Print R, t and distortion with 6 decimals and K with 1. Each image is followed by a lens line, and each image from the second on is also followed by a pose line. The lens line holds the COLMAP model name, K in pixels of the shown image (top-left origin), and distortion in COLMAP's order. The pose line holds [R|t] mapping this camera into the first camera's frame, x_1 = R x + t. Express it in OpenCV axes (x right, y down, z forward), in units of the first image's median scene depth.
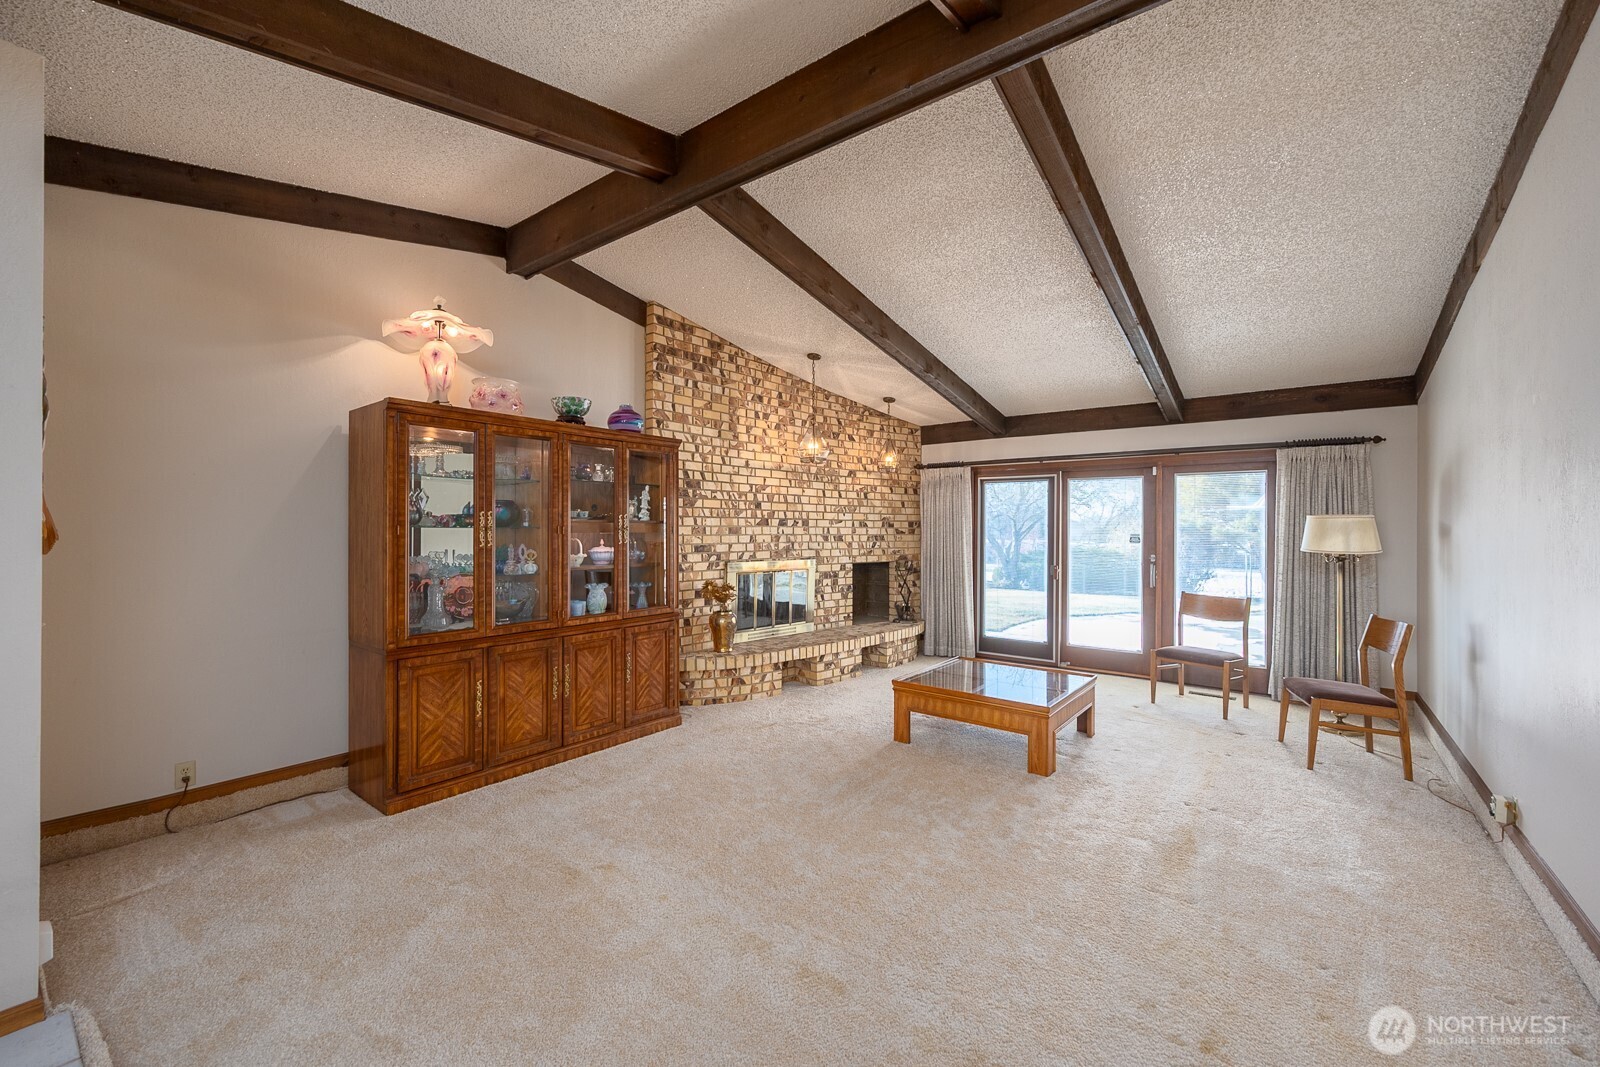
lens RADIAL K [[645.3, 0, 805.4], [0, 645.3, 525.8], [0, 0, 1]] dist [-0.000331, 0.000013]
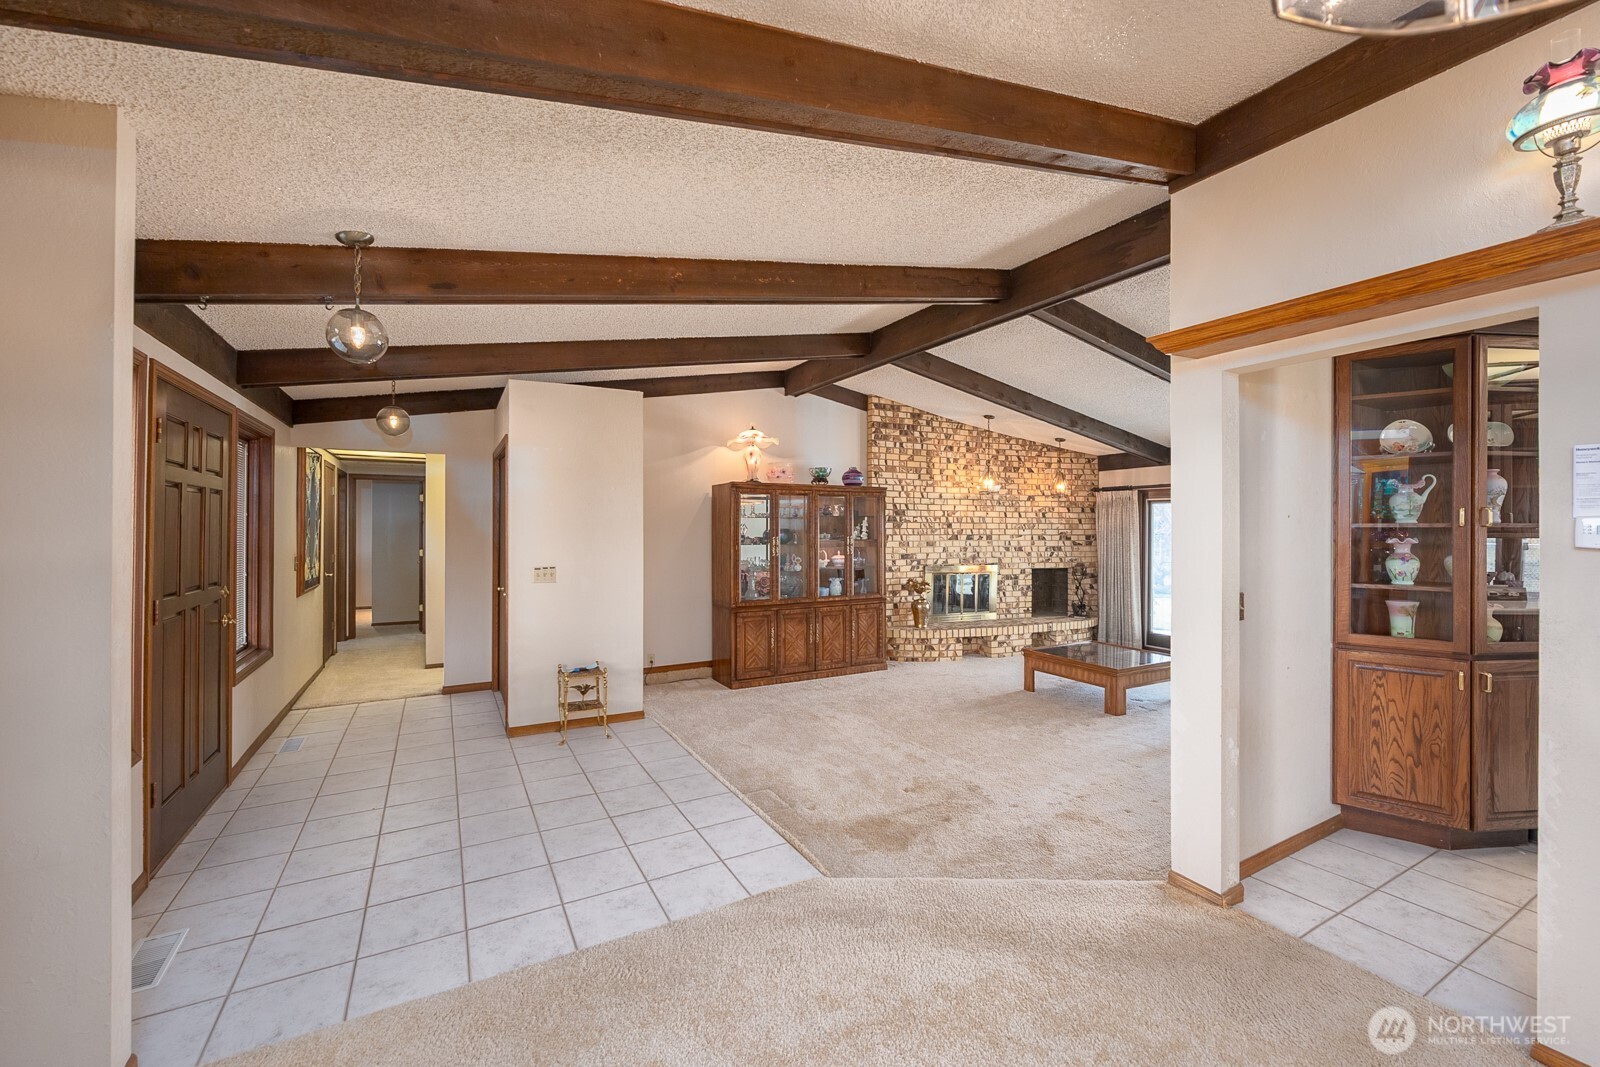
lens RADIAL K [[623.5, 0, 802.5], [0, 623.5, 529.4], [0, 0, 1]] dist [0.000457, 0.000035]
pose [[0.919717, -0.000882, -0.392582, 0.181786], [0.002695, 0.999988, 0.004067, -0.032816], [0.392573, -0.004798, 0.919708, -0.401149]]
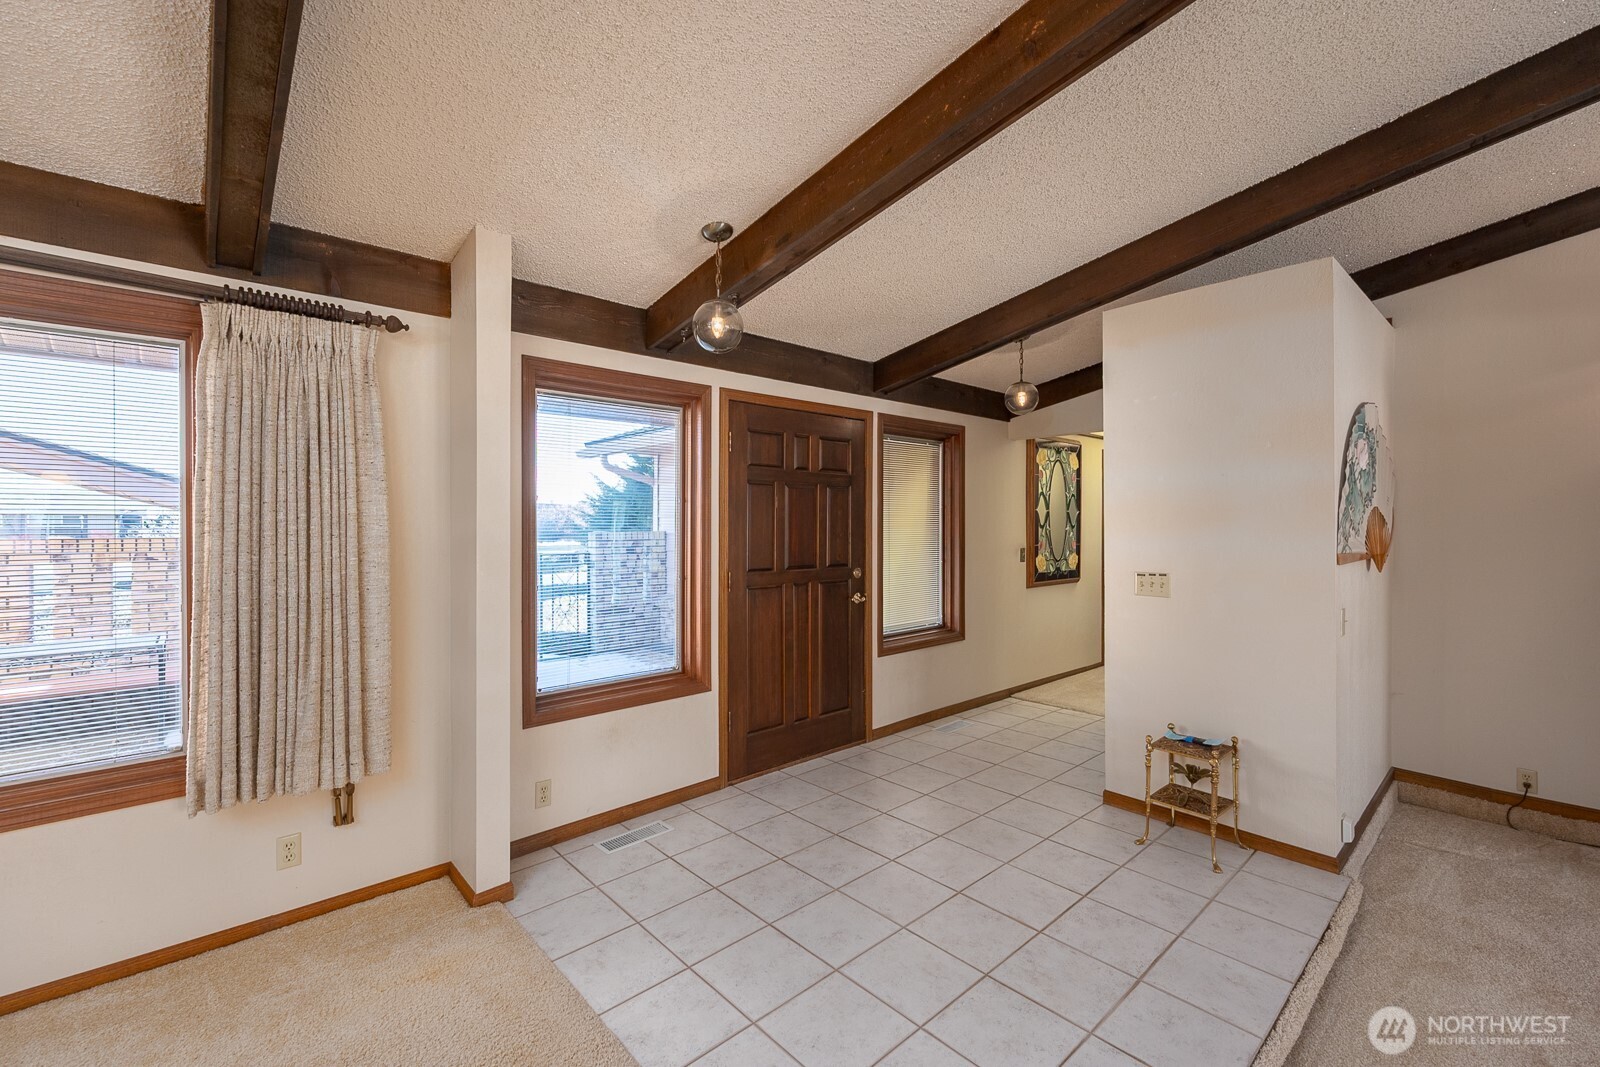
lens RADIAL K [[684.2, 0, 800.0], [0, 684.2, 533.5], [0, 0, 1]] dist [-0.001316, -0.000156]
pose [[-0.164469, 0.012246, -0.986306, 0.194901], [0.005652, 0.999918, 0.011473, -0.024938], [0.986366, -0.003688, -0.164525, -0.002028]]
